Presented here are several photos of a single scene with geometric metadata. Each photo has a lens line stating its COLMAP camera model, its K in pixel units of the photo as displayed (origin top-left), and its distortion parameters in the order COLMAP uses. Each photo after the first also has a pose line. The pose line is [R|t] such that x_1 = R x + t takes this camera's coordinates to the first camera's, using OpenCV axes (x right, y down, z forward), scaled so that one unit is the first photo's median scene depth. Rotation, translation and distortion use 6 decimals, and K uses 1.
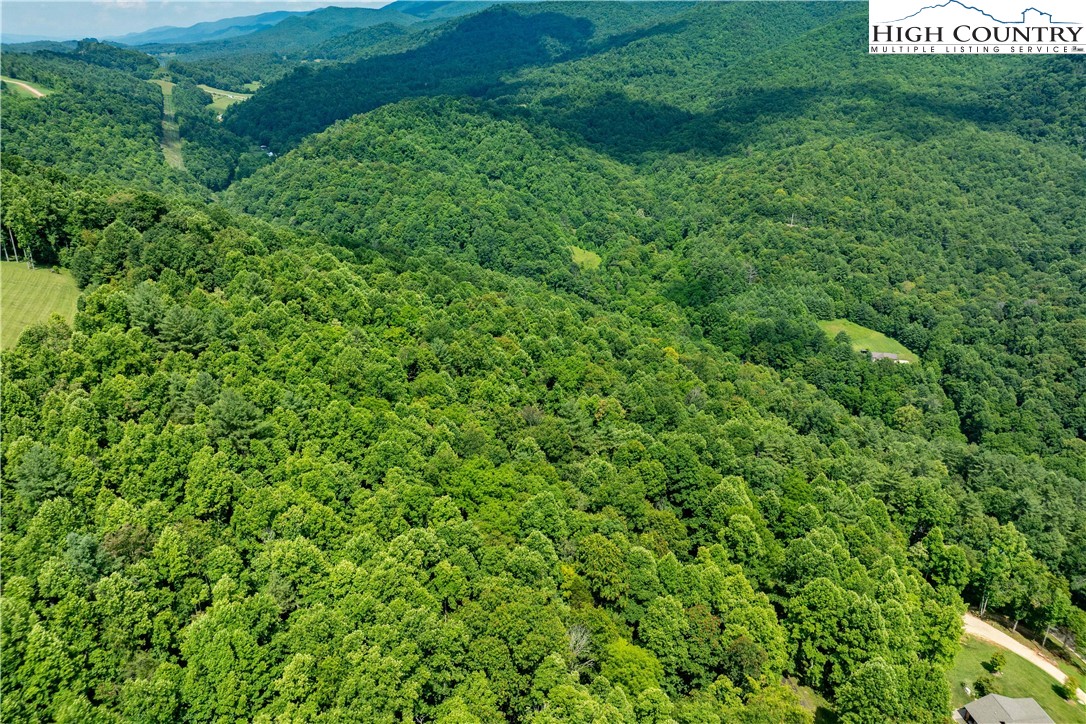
lens RADIAL K [[772.2, 0, 548.3], [0, 772.2, 351.3], [0, 0, 1]] dist [-0.042638, 0.006159]
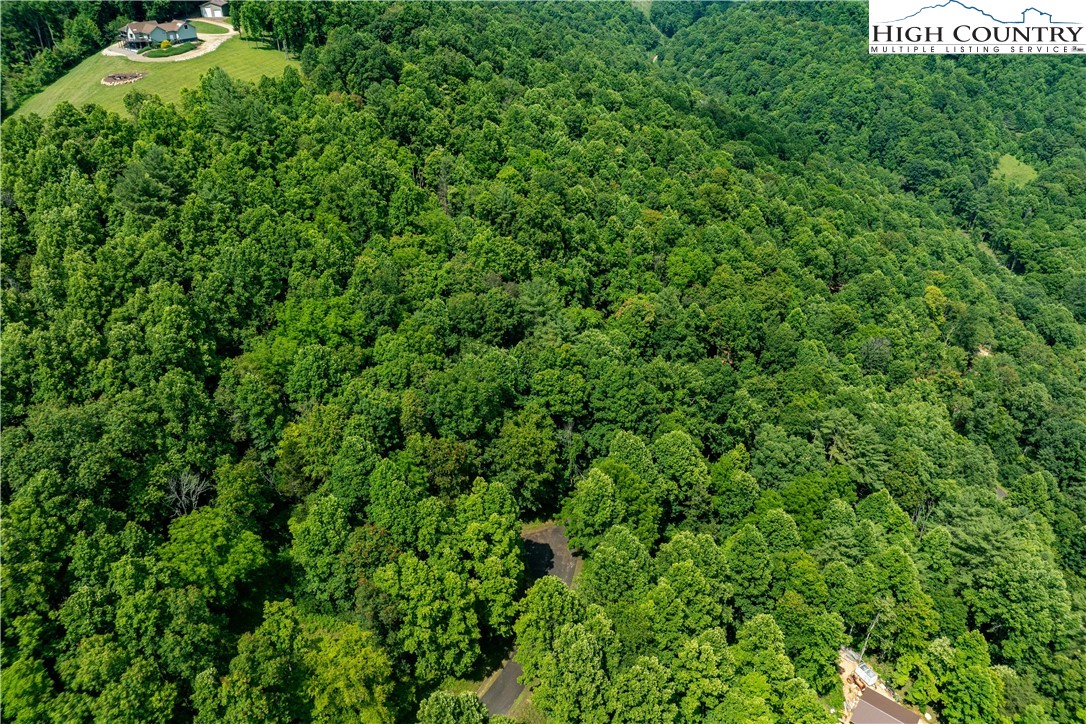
lens RADIAL K [[772.2, 0, 550.5], [0, 772.2, 333.3], [0, 0, 1]] dist [-0.042638, 0.006159]
pose [[0.796045, 0.307653, -0.521212, 0.115306], [-0.230669, 0.950391, 0.208681, -0.013773], [0.559557, -0.045892, 0.827521, 0.068612]]
